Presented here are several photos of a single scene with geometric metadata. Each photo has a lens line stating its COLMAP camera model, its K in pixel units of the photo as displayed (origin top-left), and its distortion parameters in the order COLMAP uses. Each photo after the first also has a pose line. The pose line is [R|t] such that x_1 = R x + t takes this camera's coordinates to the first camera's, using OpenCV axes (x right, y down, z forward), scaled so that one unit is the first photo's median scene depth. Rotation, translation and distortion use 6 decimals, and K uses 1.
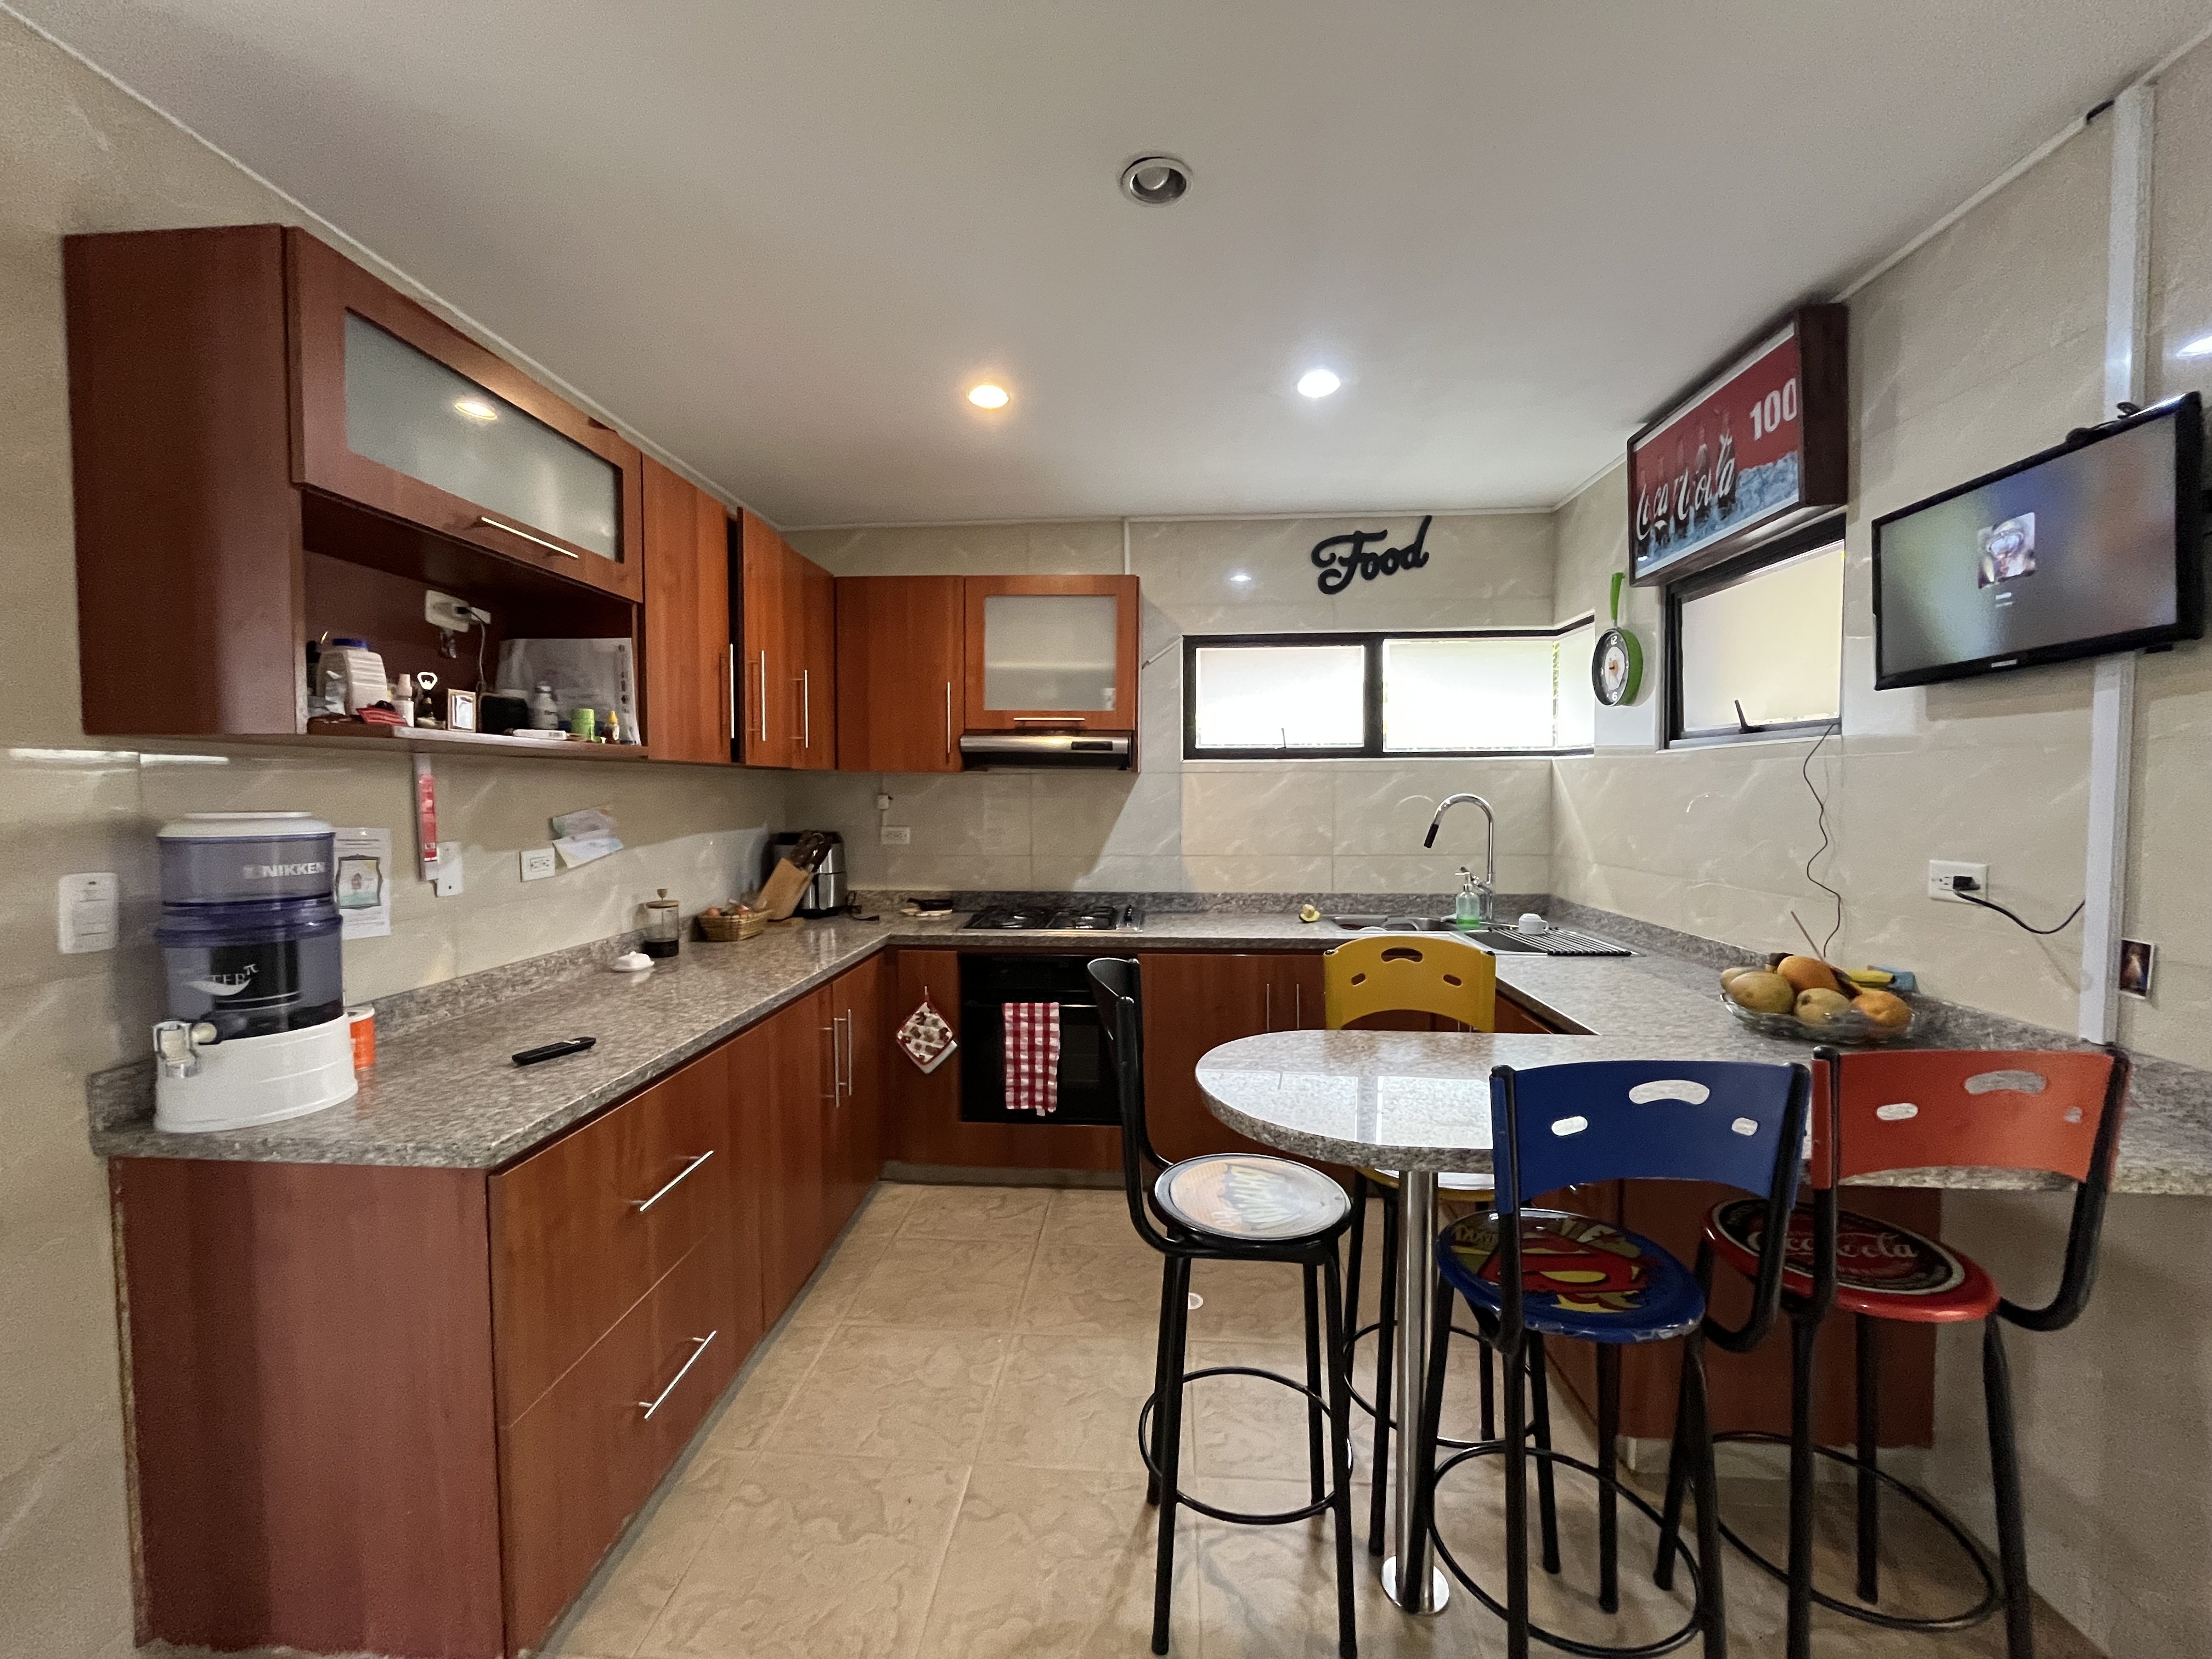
lens RADIAL K [[896.7, 0, 1100.4], [0, 896.7, 828.8], [0, 0, 1]] dist [-0.002804, -0.000115]
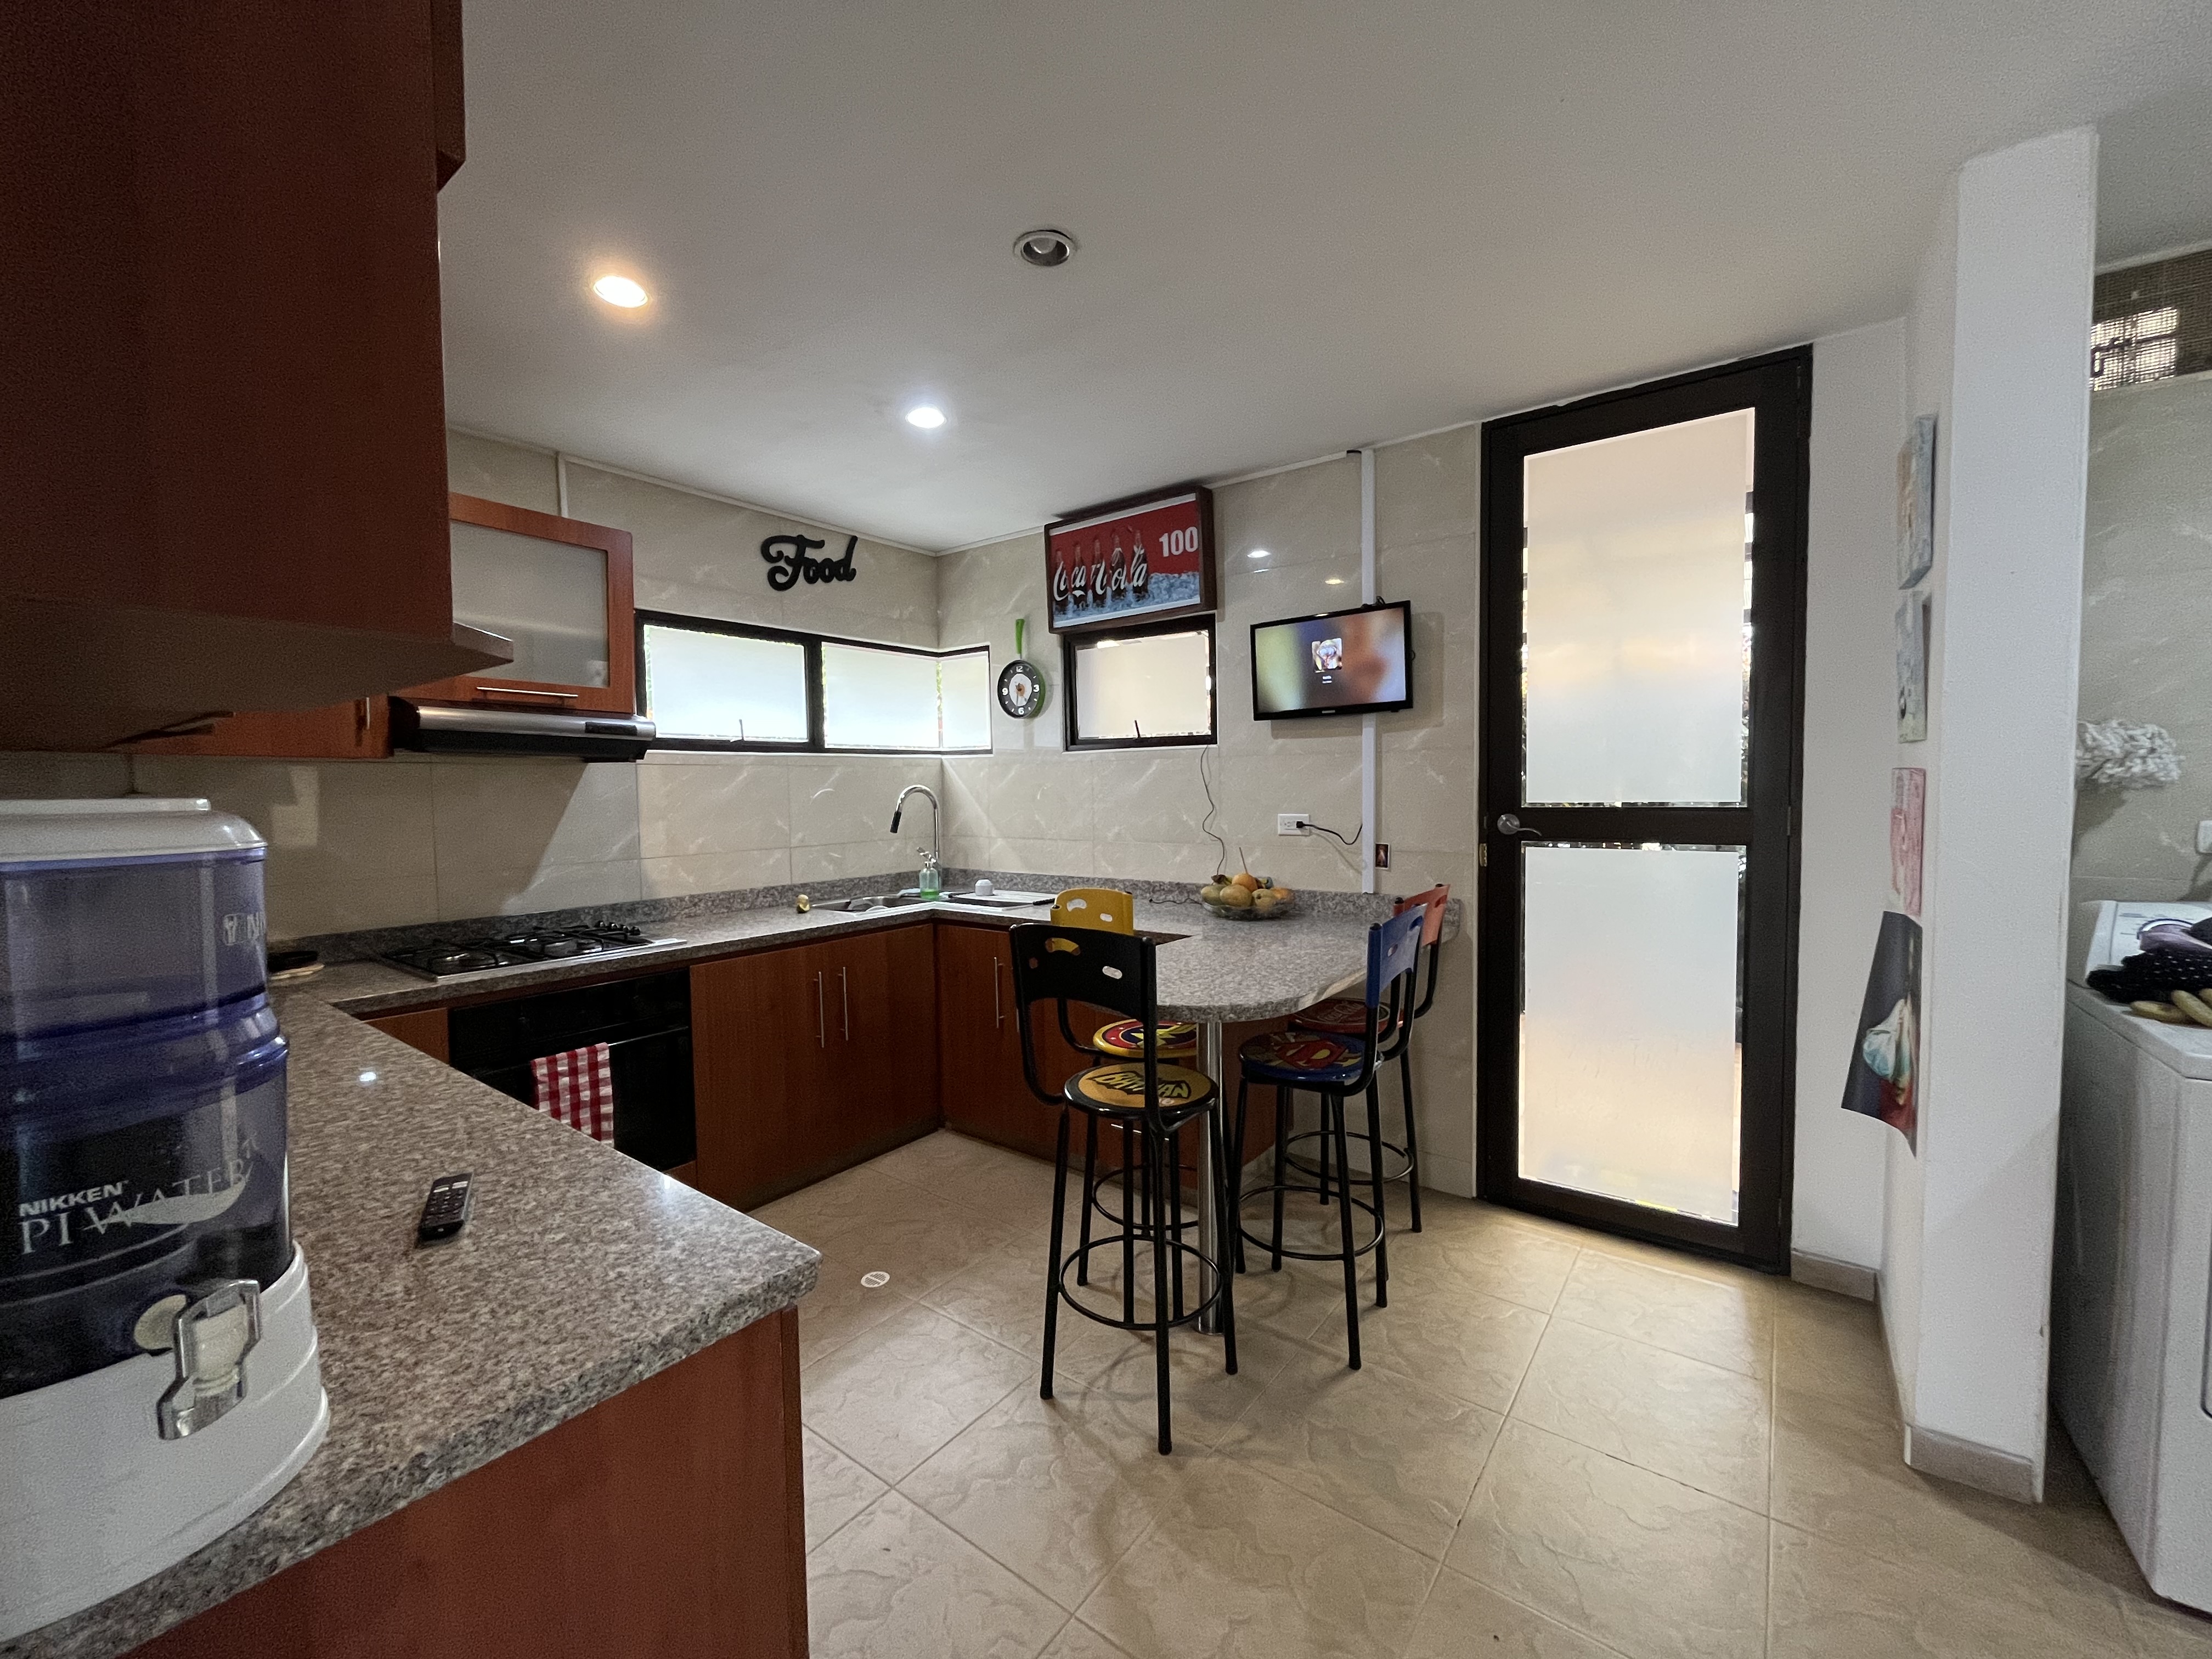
lens RADIAL K [[896.7, 0, 1100.4], [0, 896.7, 828.8], [0, 0, 1]] dist [-0.002804, -0.000115]
pose [[0.544827, -0.044831, 0.837349, -0.477125], [0.048266, 0.998591, 0.022059, 0.003652], [-0.837158, 0.028397, 0.546223, 0.171569]]
